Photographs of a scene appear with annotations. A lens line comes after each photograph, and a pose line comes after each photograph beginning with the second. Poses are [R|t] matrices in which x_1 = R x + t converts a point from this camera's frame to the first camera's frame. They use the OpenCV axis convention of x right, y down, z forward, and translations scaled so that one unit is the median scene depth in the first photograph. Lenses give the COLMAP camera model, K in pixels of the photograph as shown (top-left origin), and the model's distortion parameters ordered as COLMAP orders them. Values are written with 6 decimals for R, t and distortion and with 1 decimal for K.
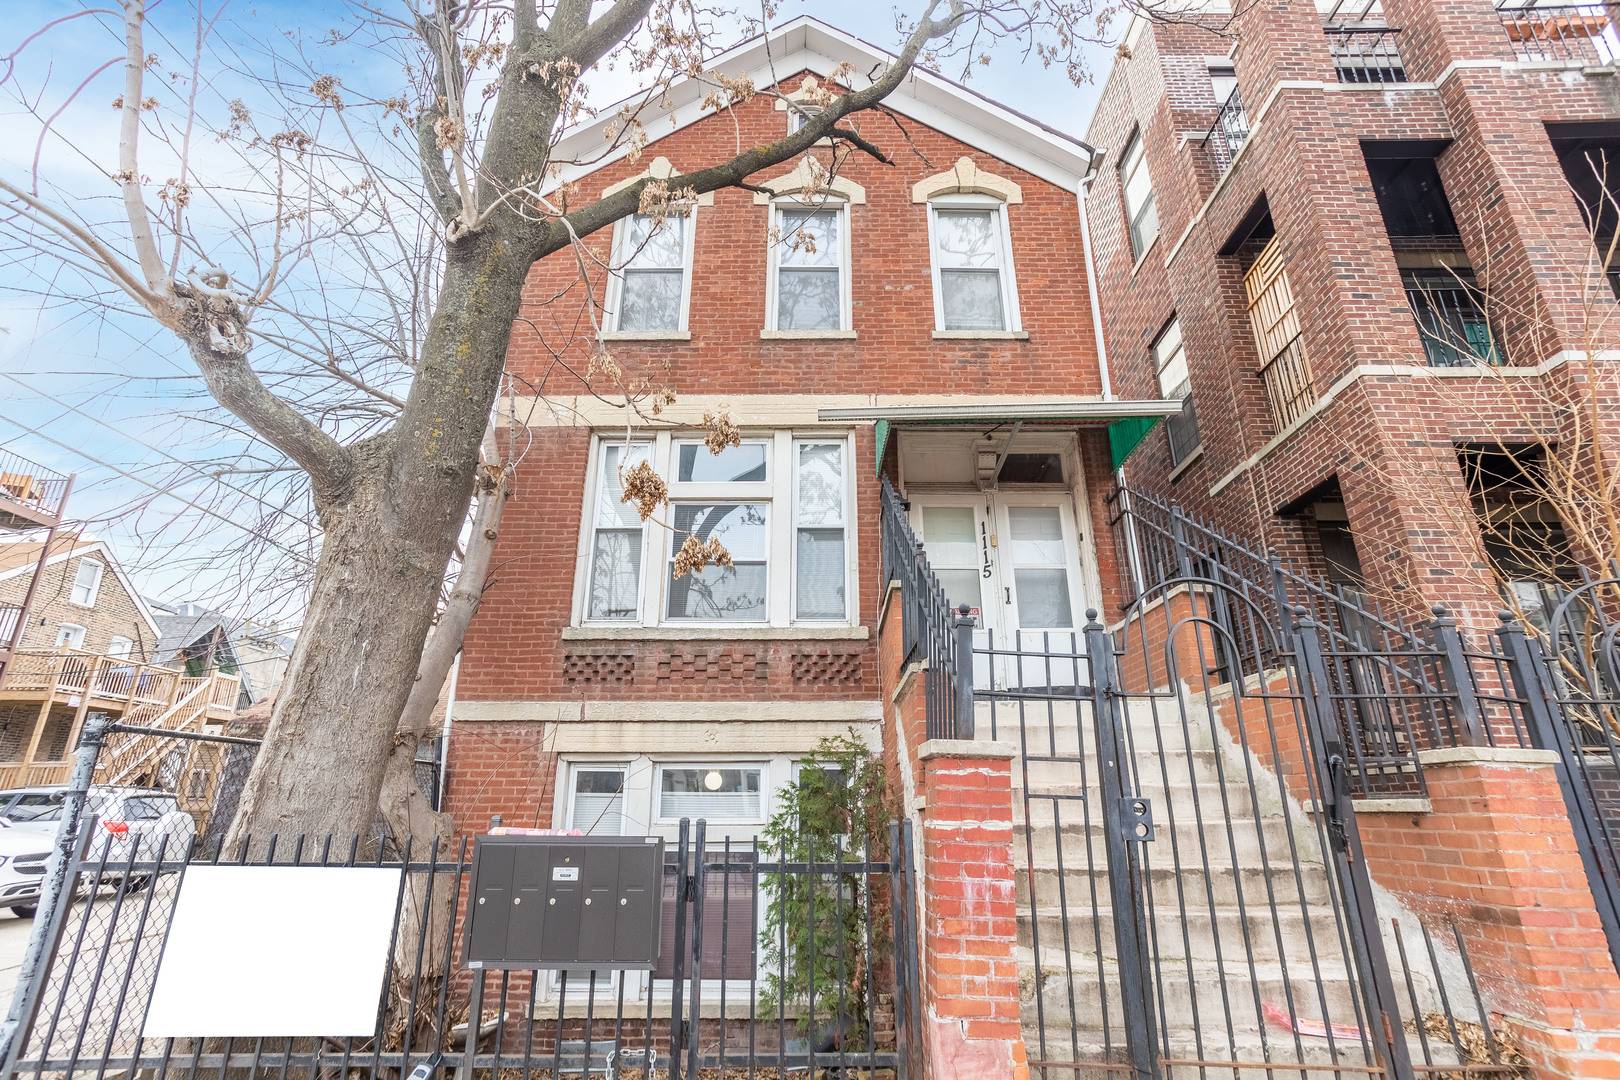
lens RADIAL K [[775.4, 0, 810.0], [0, 775.4, 540.0], [0, 0, 1]] dist [-0.046814, 0.031211]
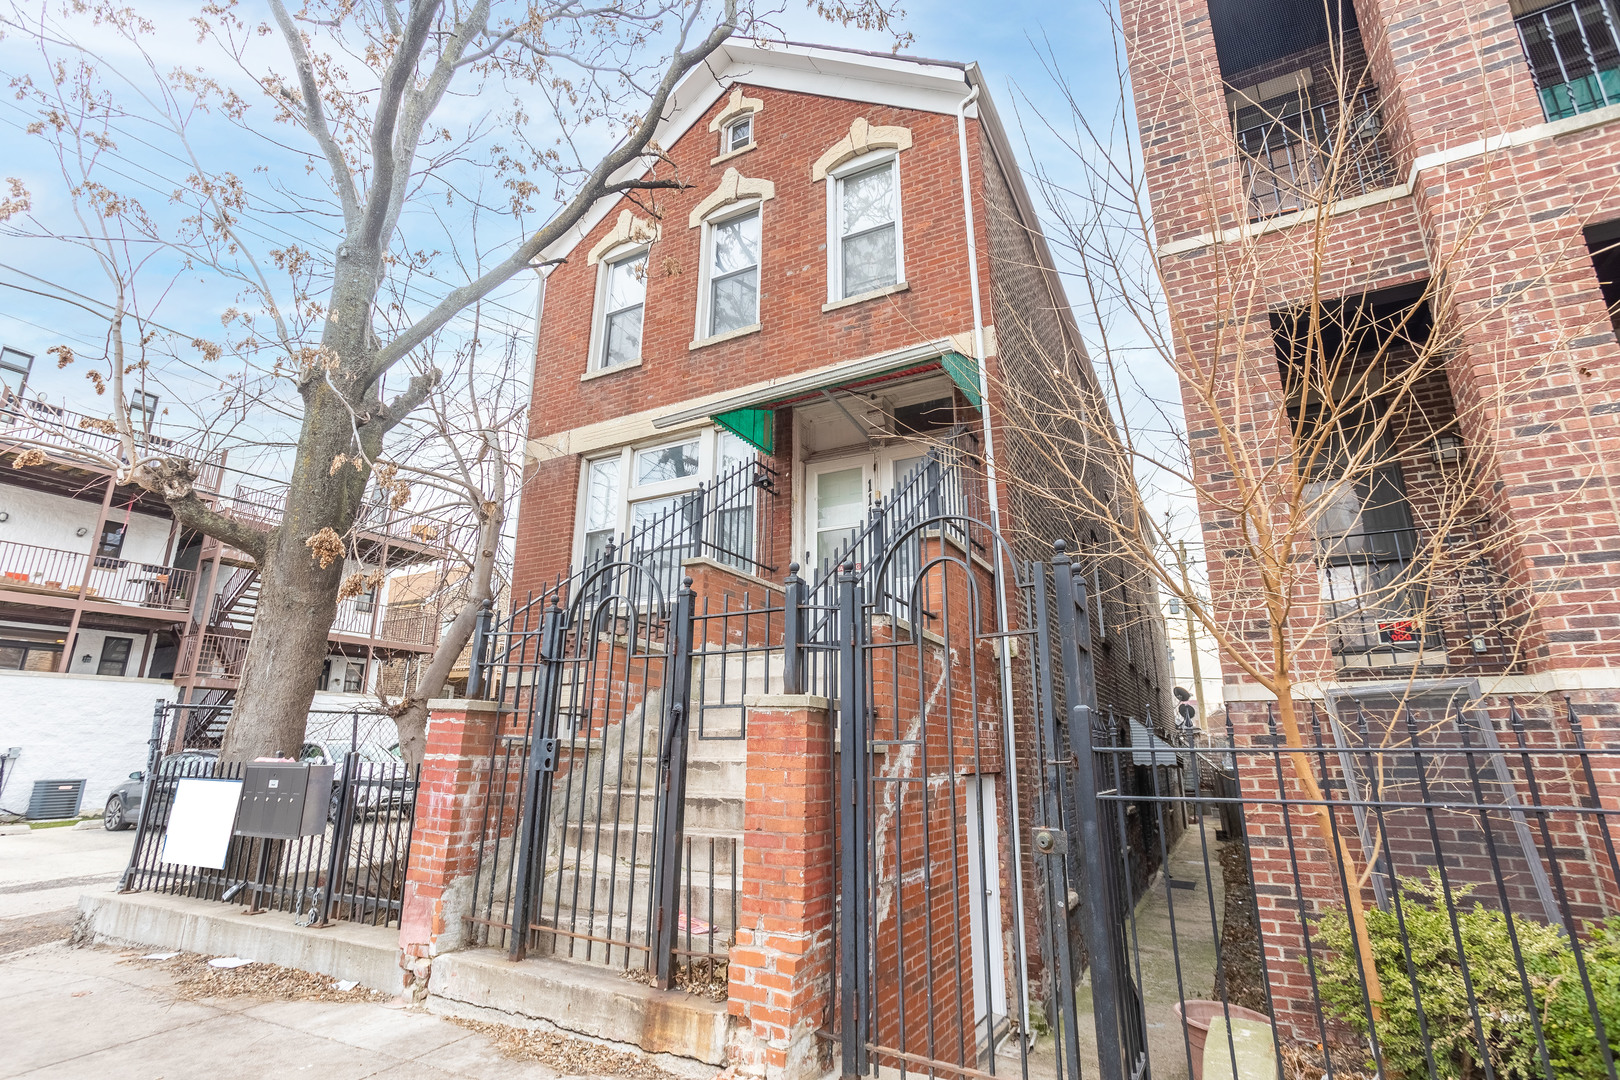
lens RADIAL K [[775.0, 0, 814.3], [0, 775.0, 531.6], [0, 0, 1]] dist [-0.046526, 0.024869]
pose [[0.890276, -0.128095, -0.437035, 0.652379], [0.154287, 0.987715, 0.024796, 0.009284], [0.428490, -0.089504, 0.899103, 0.016419]]
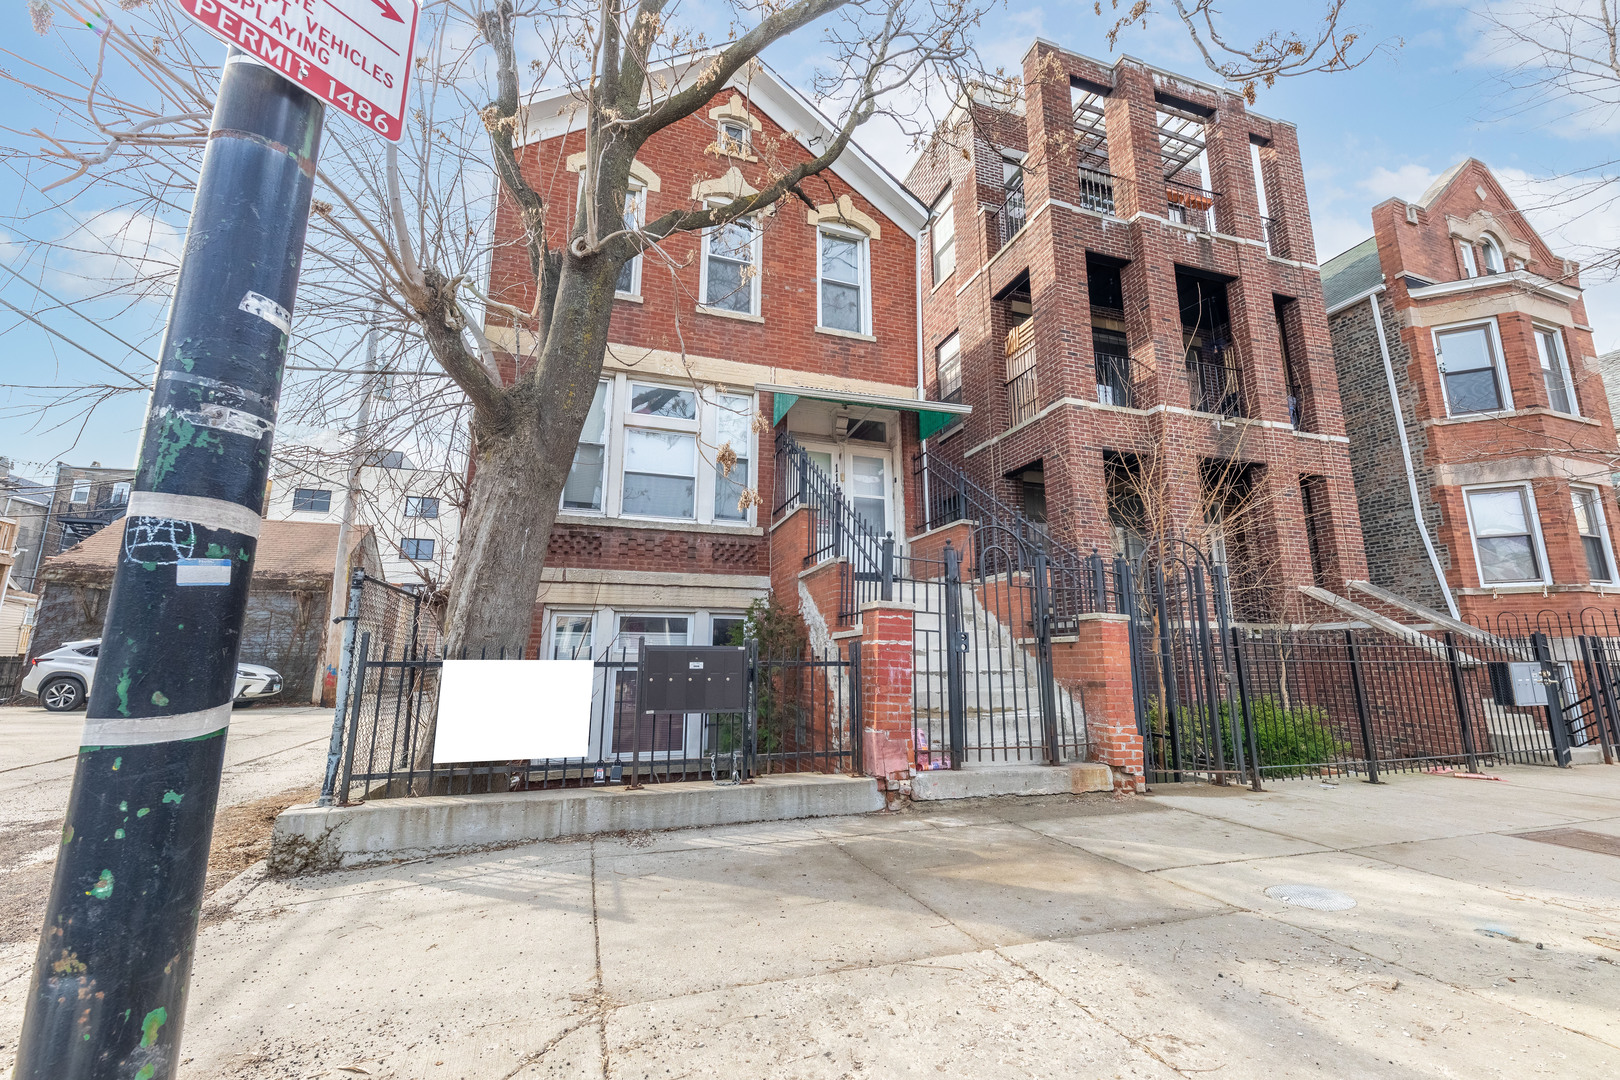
lens RADIAL K [[635.5, 0, 800.7], [0, 635.5, 539.7], [0, 0, 1]] dist [0.001734, 0.000109]
pose [[0.949970, 0.060698, 0.306387, -0.235500], [-0.106525, 0.985085, 0.135132, -0.041033], [-0.293615, -0.161010, 0.942267, -0.196751]]
